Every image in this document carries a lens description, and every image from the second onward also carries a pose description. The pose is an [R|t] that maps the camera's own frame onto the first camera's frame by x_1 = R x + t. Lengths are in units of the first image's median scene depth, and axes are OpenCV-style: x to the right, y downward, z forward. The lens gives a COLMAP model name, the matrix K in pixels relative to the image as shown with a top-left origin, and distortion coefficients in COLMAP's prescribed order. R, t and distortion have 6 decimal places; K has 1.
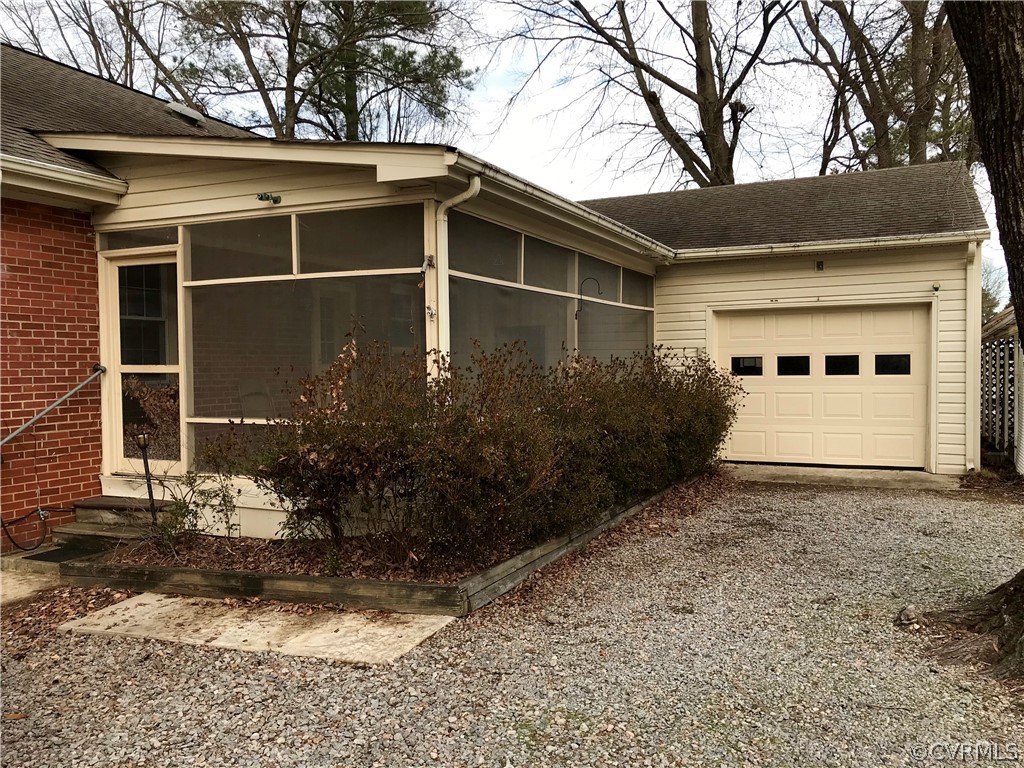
lens RADIAL K [[837.3, 0, 512.0], [0, 837.3, 384.0], [0, 0, 1]] dist [0.075235, -0.157676]
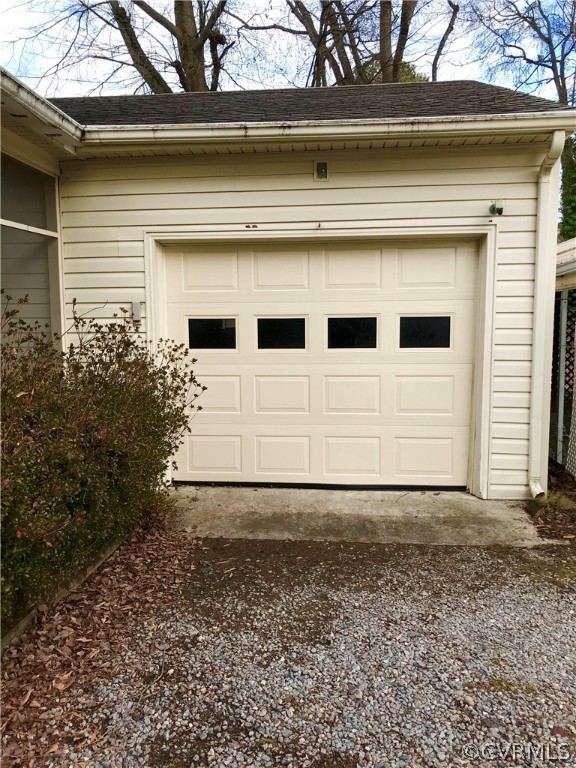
lens RADIAL K [[628.0, 0, 288.0], [0, 628.0, 384.0], [0, 0, 1]] dist [0.075235, -0.157676]
pose [[0.941393, -0.028721, 0.336087, 0.179027], [0.002760, 0.996991, 0.077470, -0.020394], [-0.337301, -0.072002, 0.938639, 0.554142]]
